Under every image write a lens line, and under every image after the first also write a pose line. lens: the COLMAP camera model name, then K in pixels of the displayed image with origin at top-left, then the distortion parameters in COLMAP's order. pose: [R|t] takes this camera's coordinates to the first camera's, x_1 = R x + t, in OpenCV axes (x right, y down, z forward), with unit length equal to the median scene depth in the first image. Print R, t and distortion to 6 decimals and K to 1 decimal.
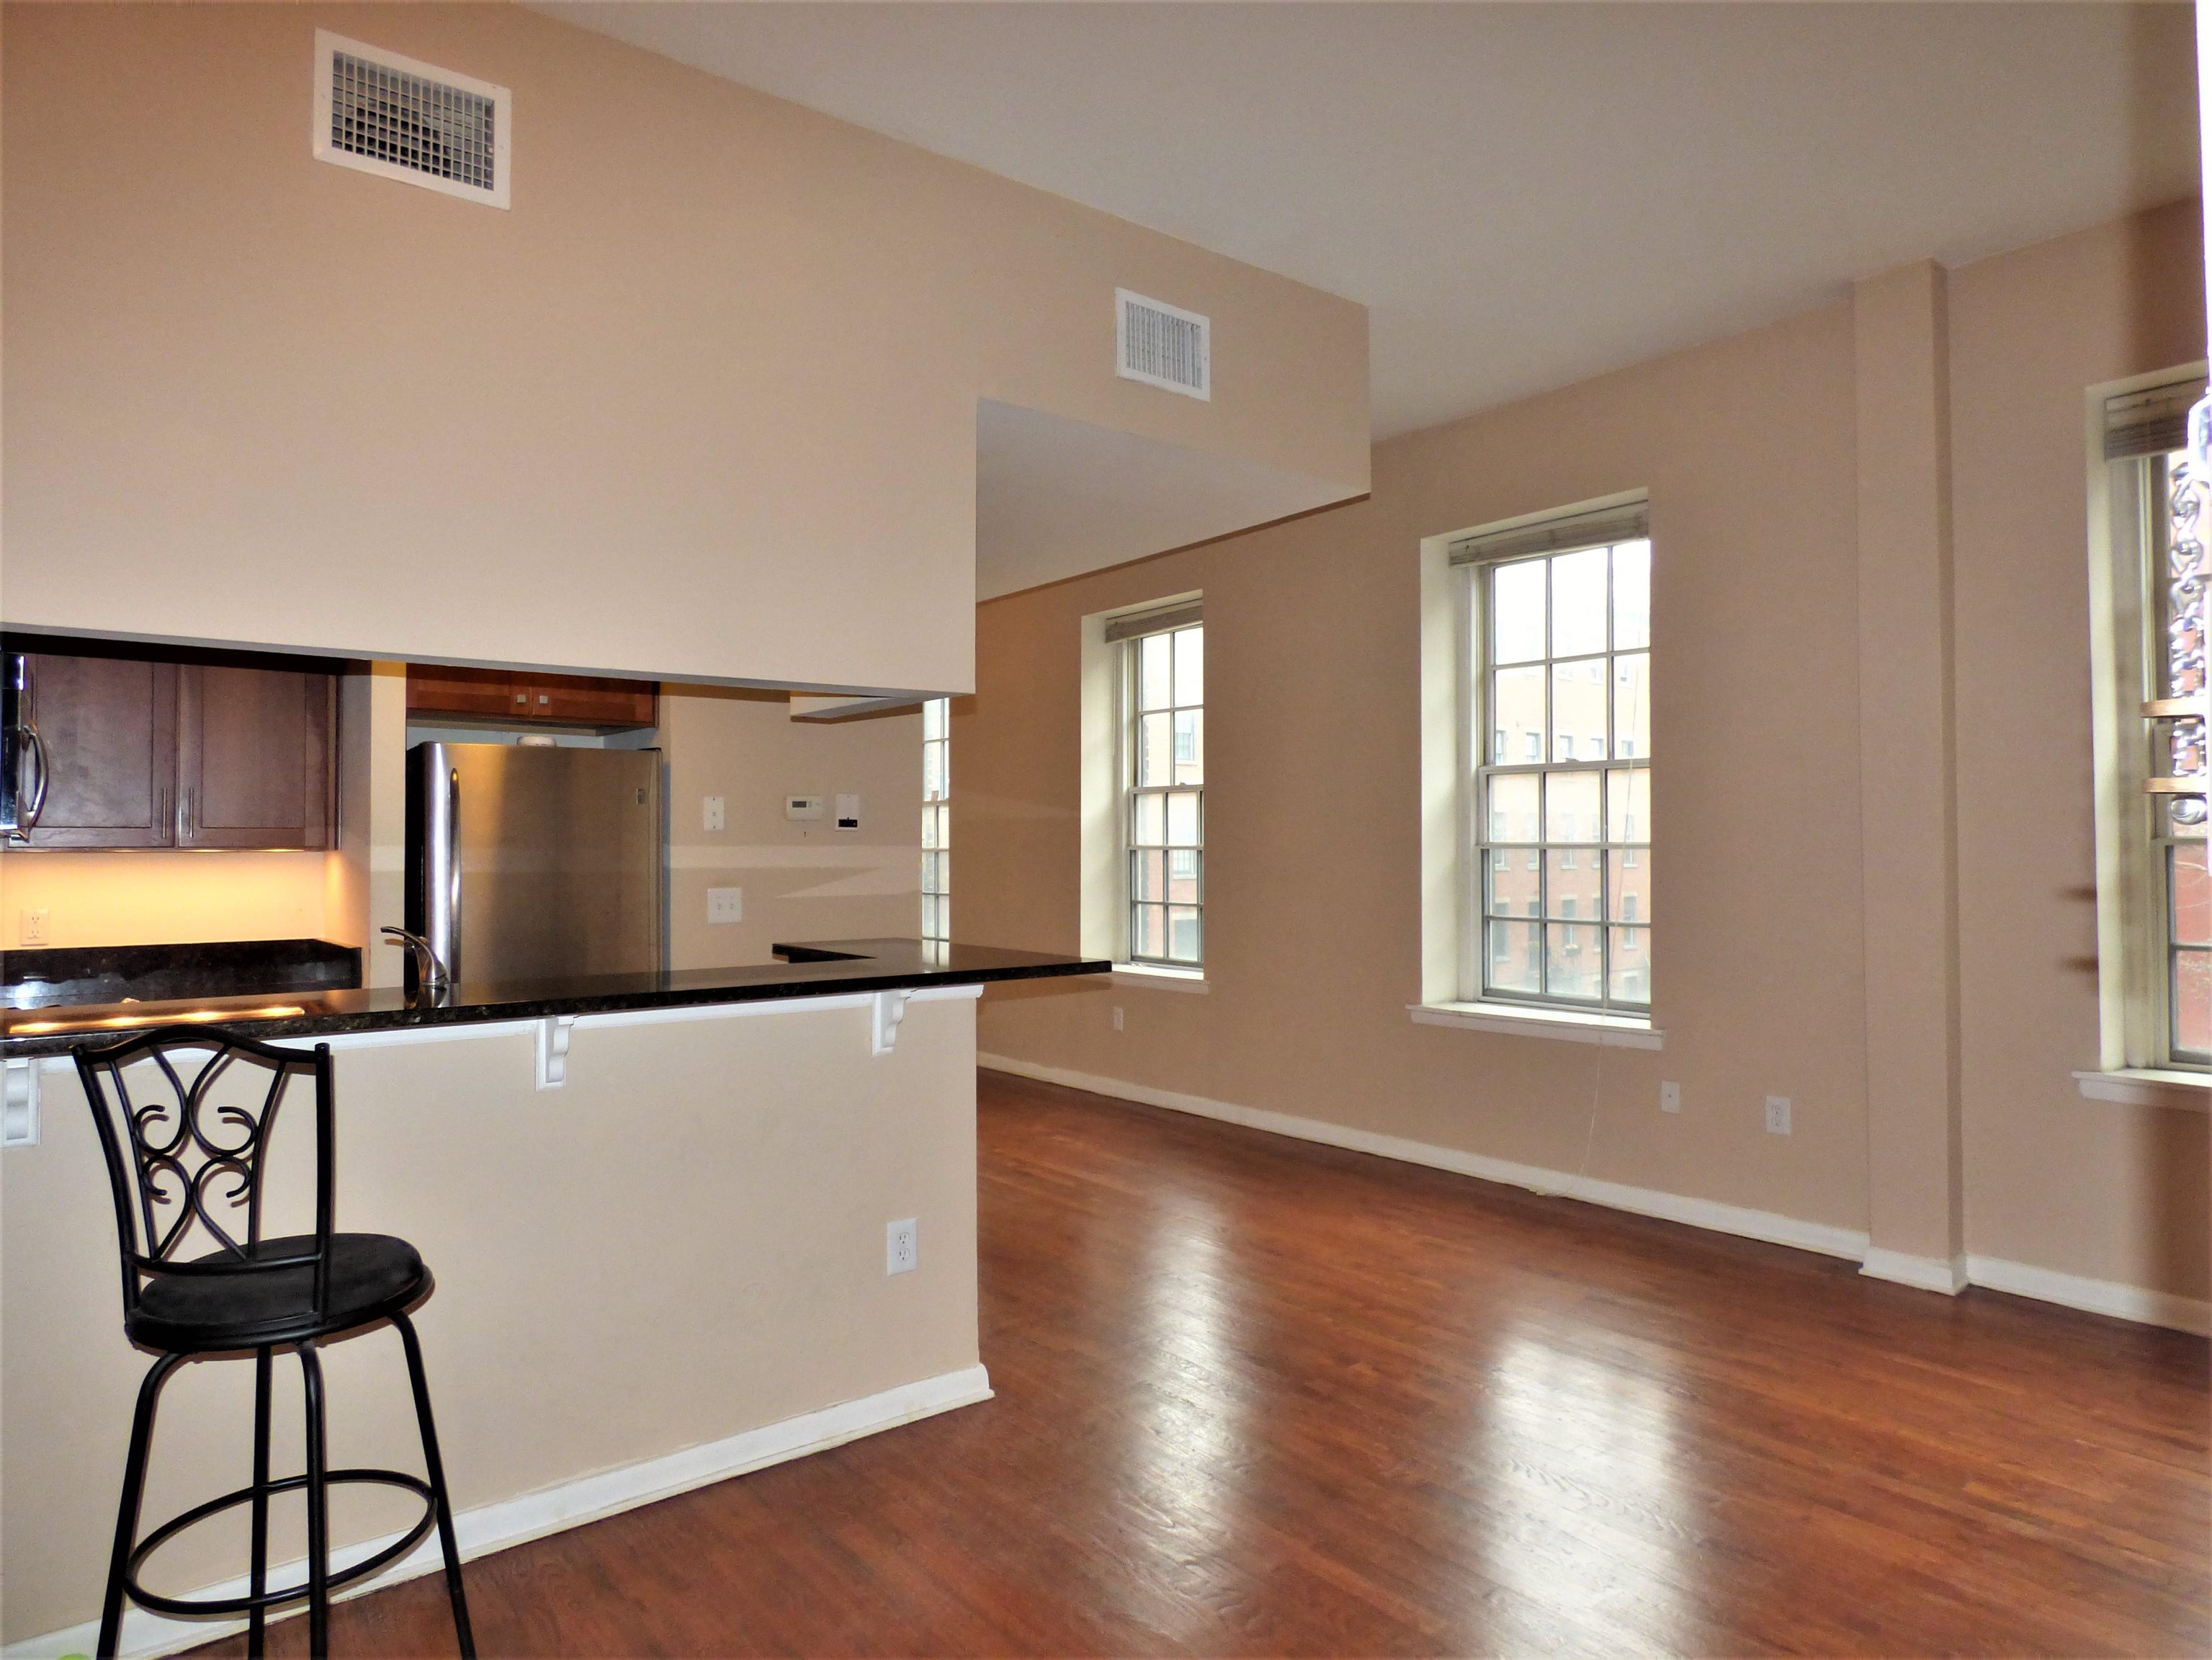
lens RADIAL K [[1378.9, 0, 1115.7], [0, 1378.9, 825.4], [0, 0, 1]] dist [-0.005865, -0.001210]
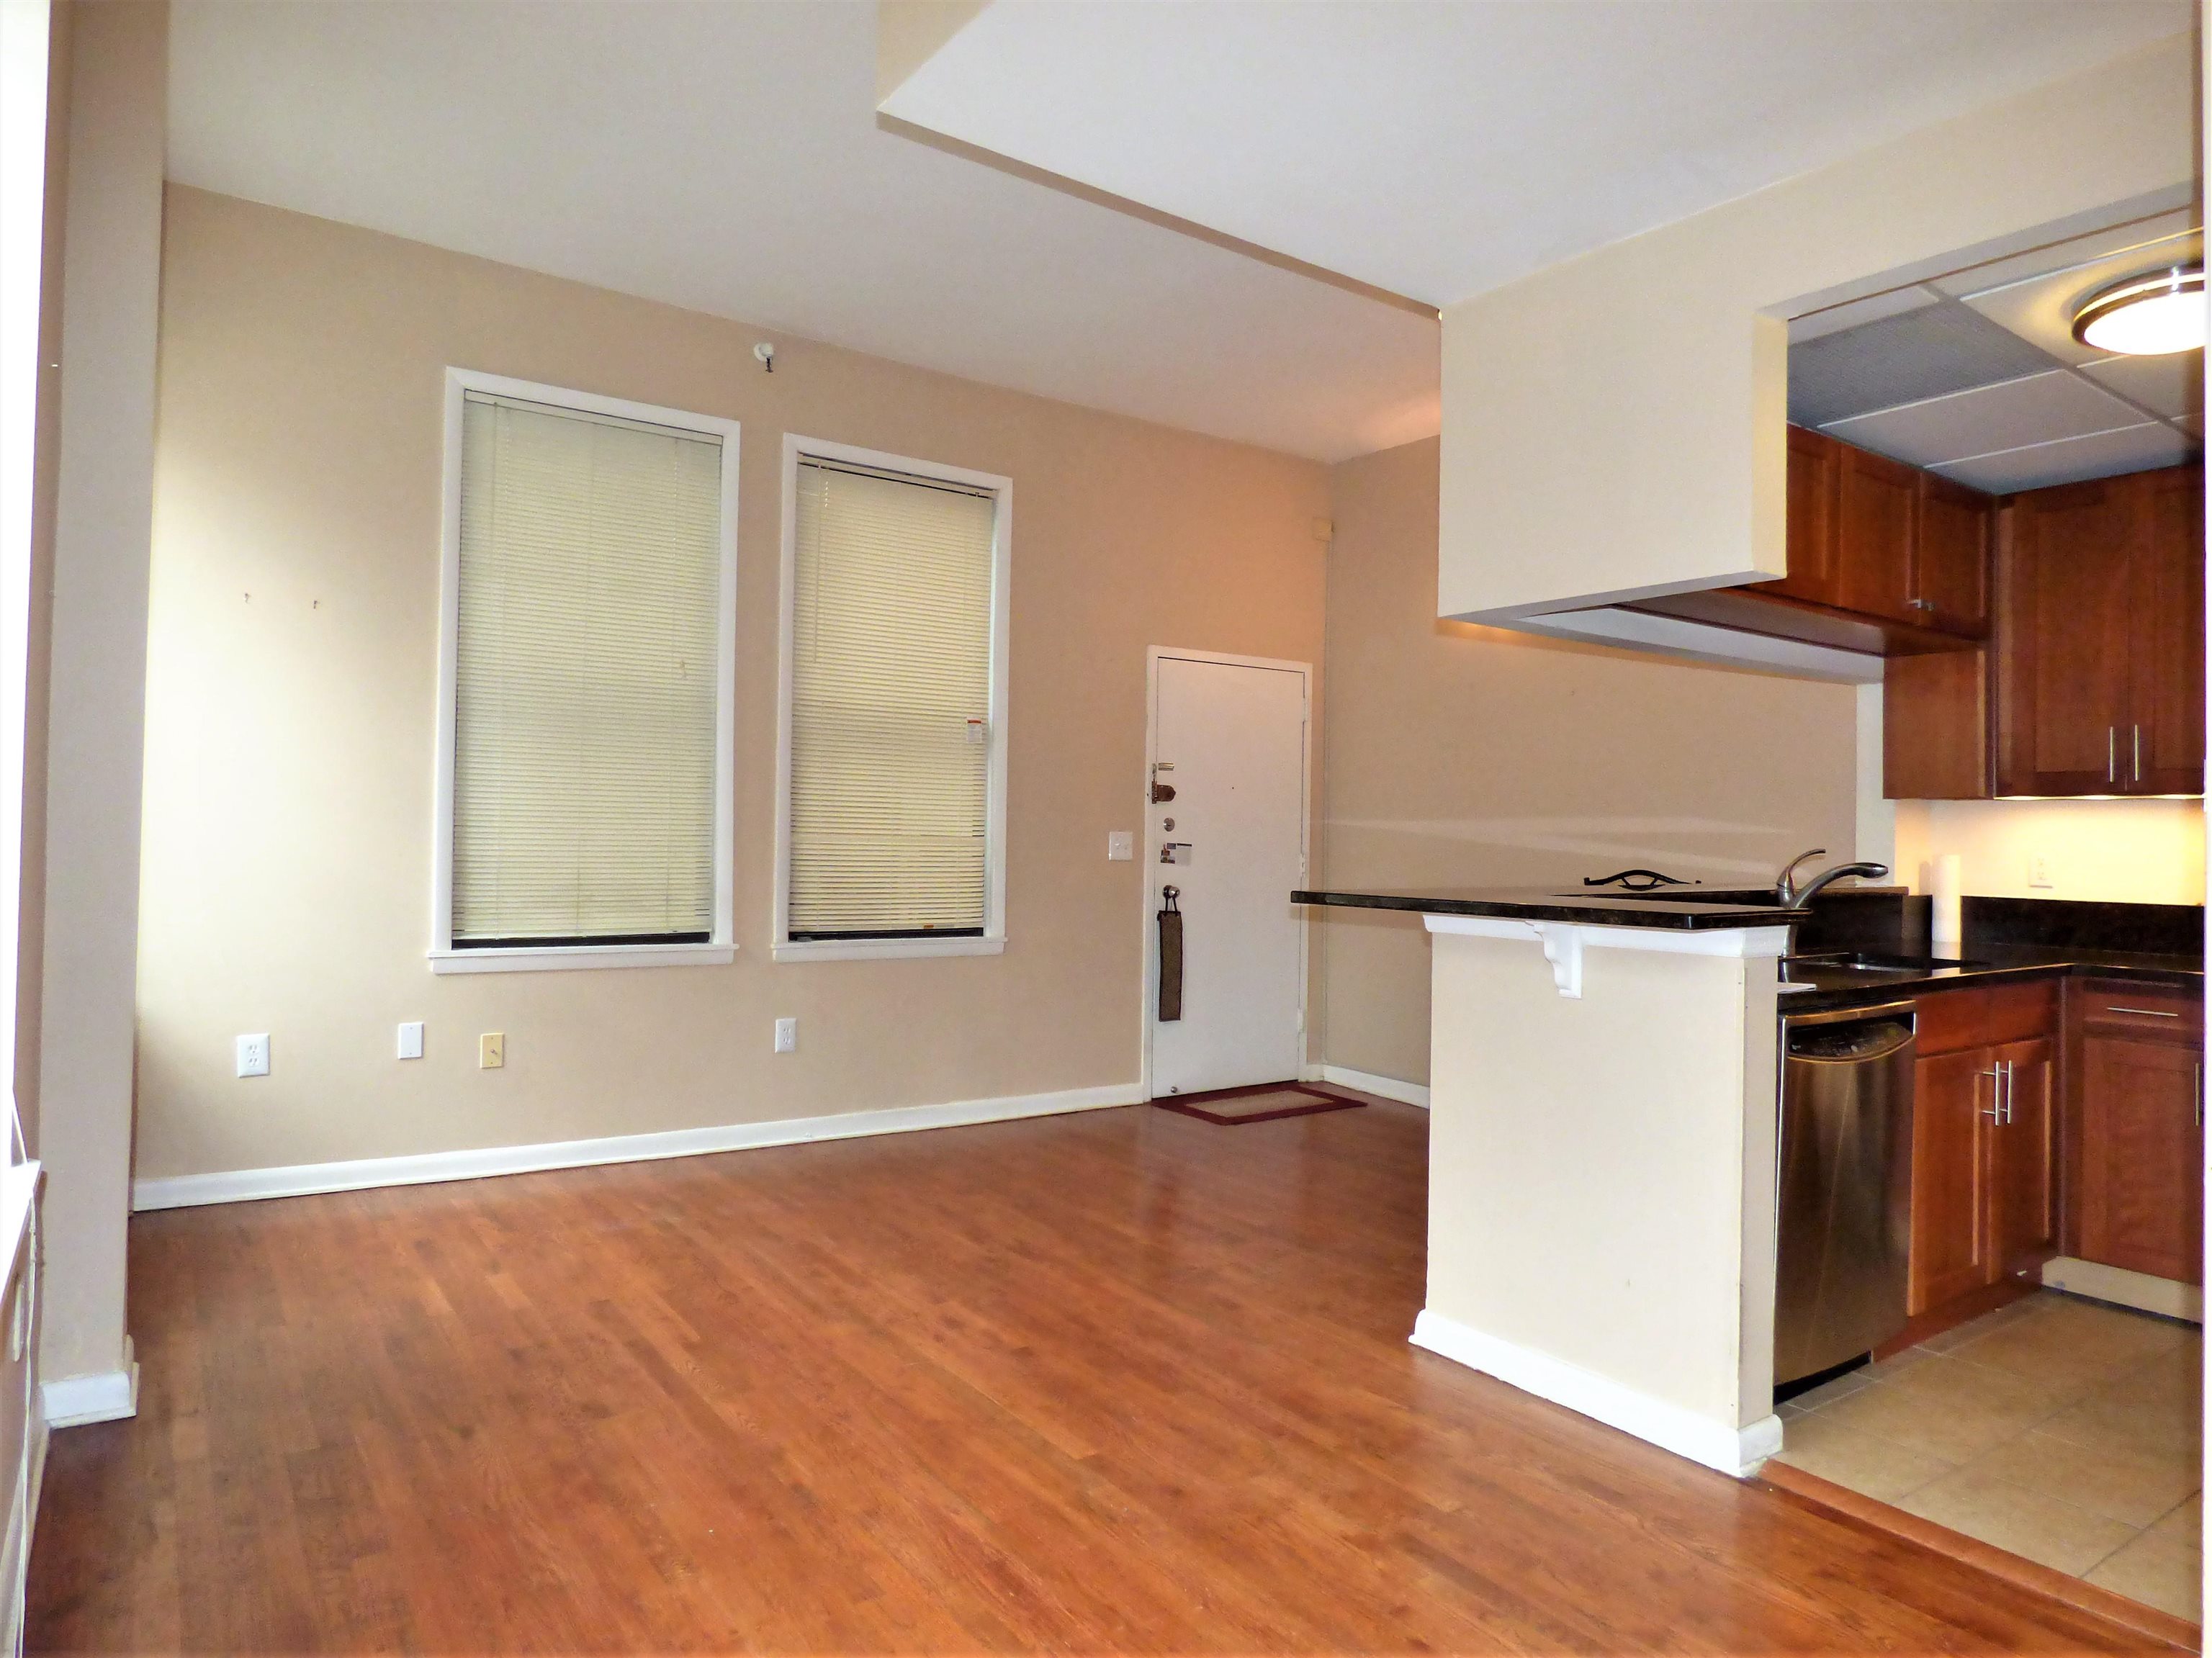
lens RADIAL K [[1378.6, 0, 1115.7], [0, 1378.6, 824.4], [0, 0, 1]] dist [-0.005865, -0.001210]
pose [[-0.997667, -0.019216, 0.065506, 0.062042], [-0.019699, 0.999783, -0.006734, 0.056016], [-0.065363, -0.008009, -0.997829, 1.688611]]
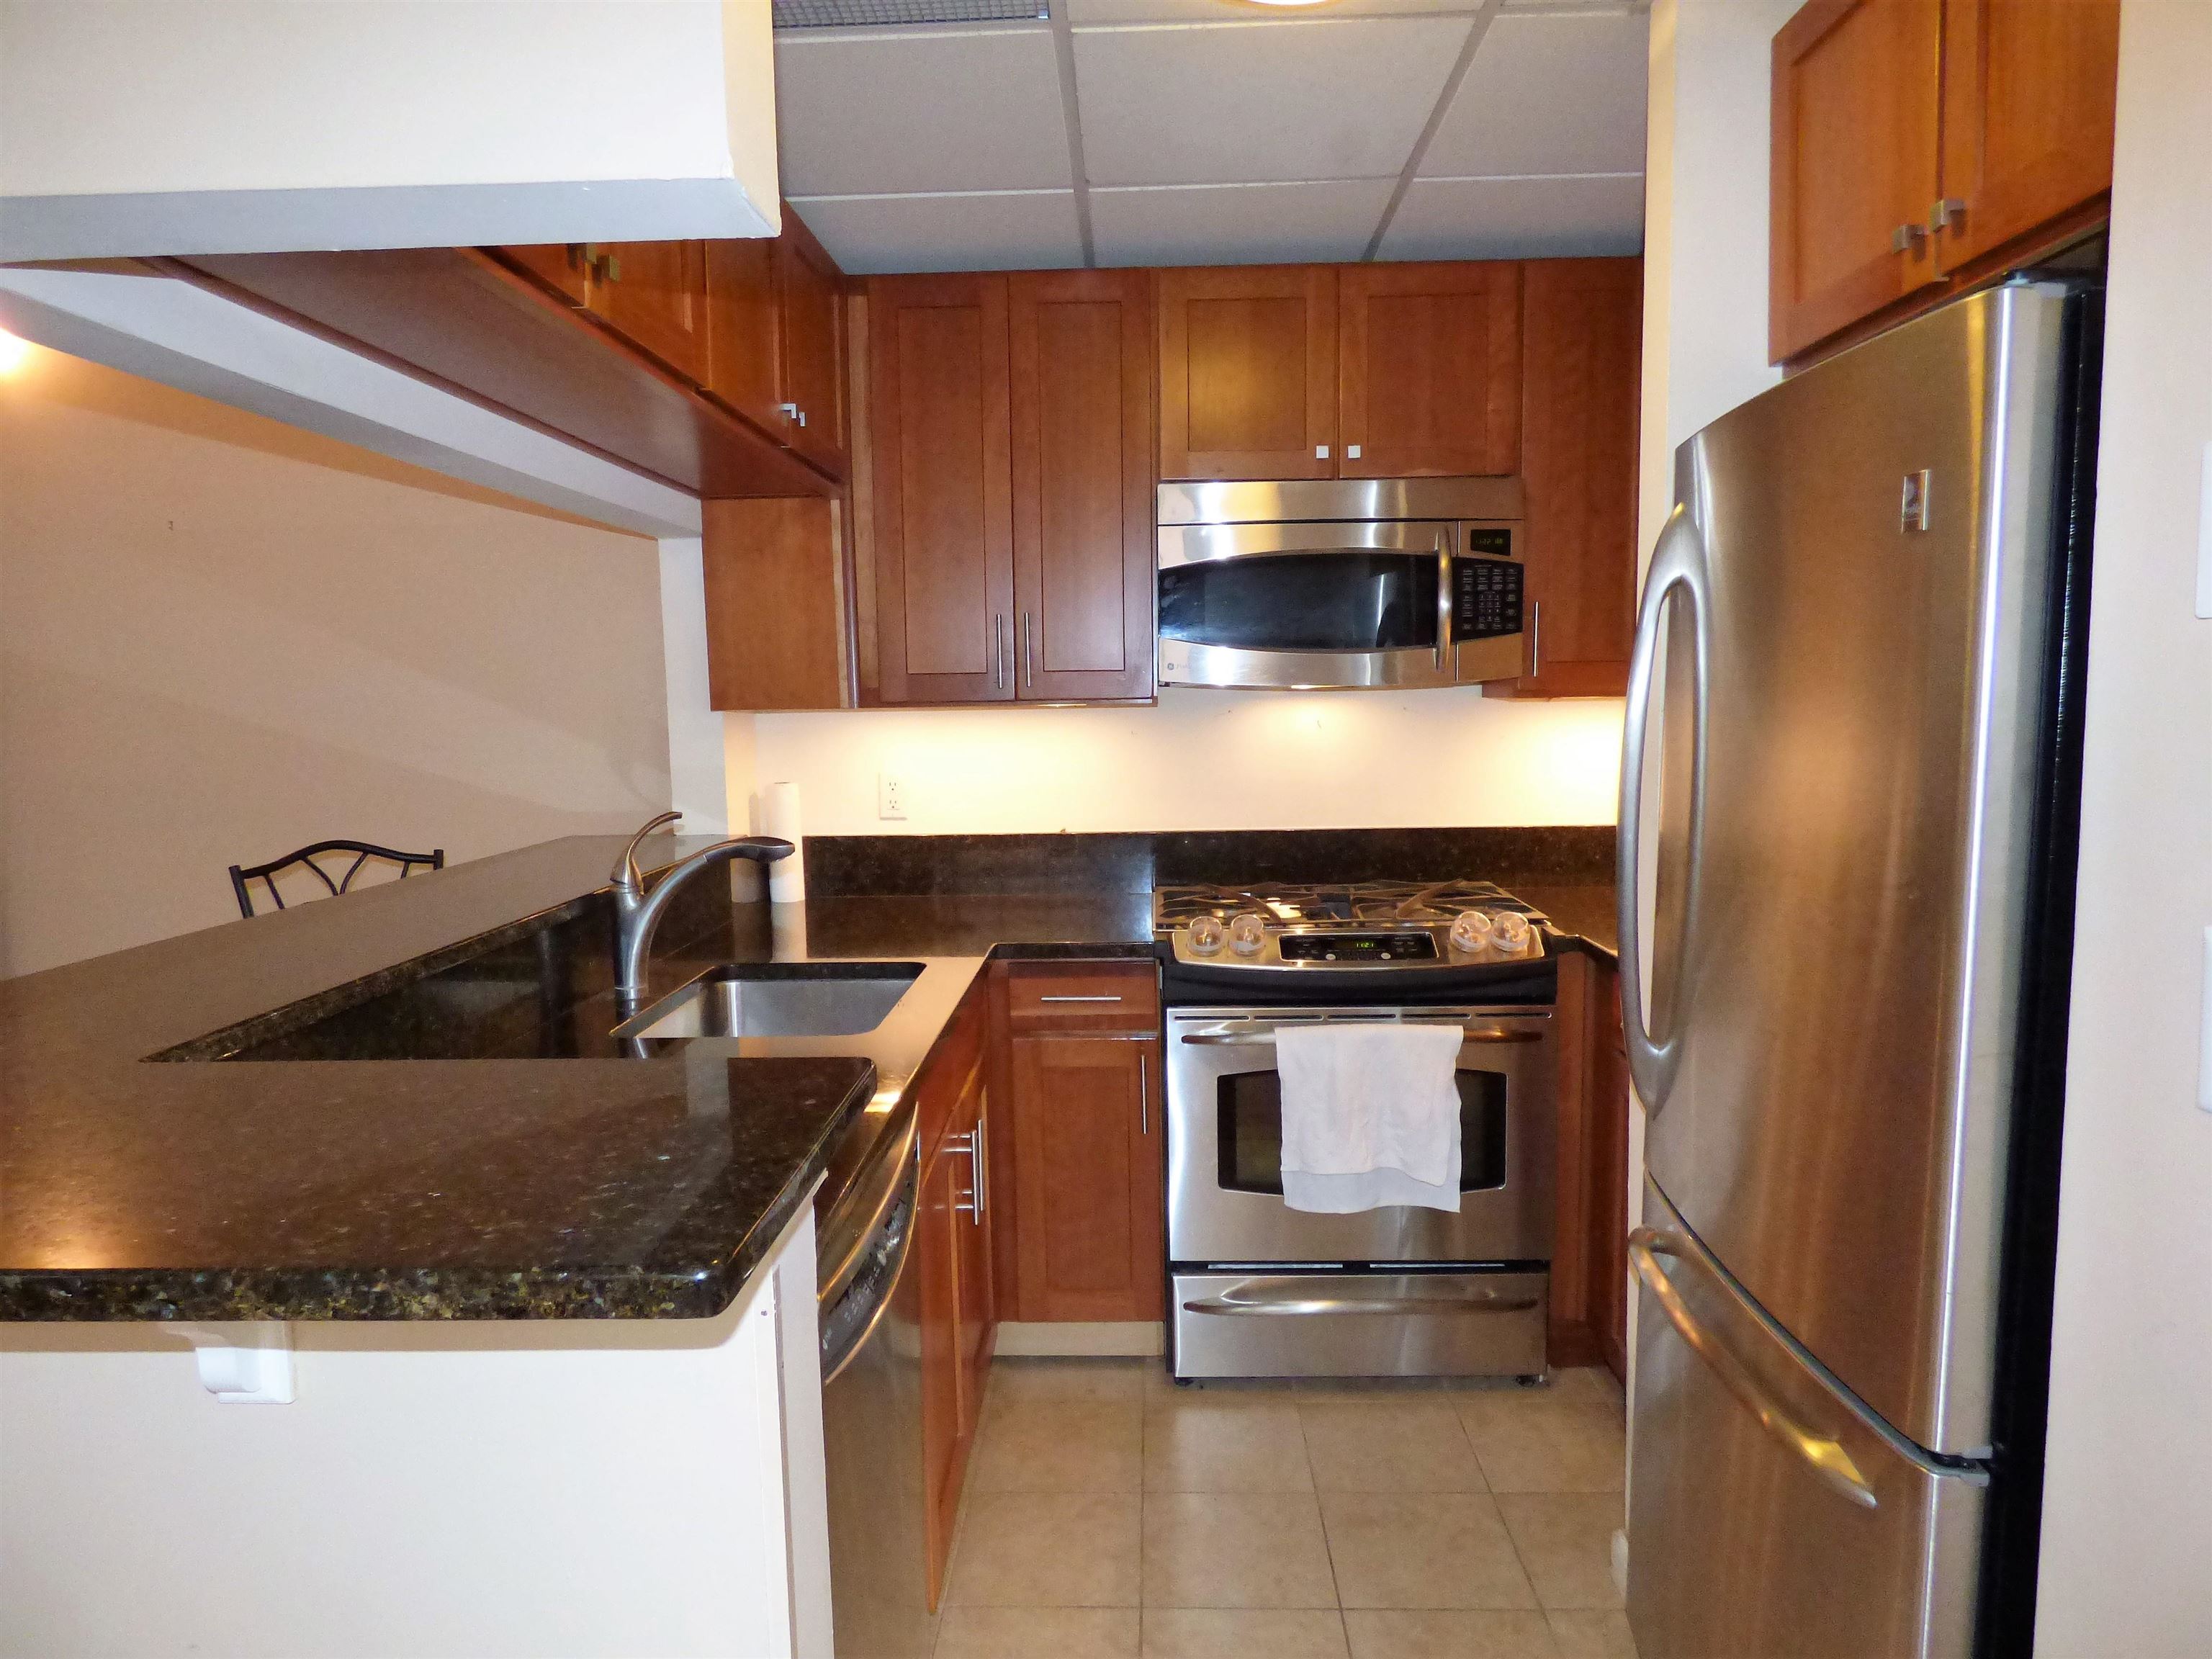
lens RADIAL K [[1315.2, 0, 1106.0], [0, 1315.2, 829.5], [0, 0, 1]] dist [-0.036083, -0.000283]
pose [[-0.647748, 0.089123, -0.756624, -0.069567], [0.012722, 0.994261, 0.106222, 0.007669], [0.761748, 0.059179, -0.645165, 1.188507]]
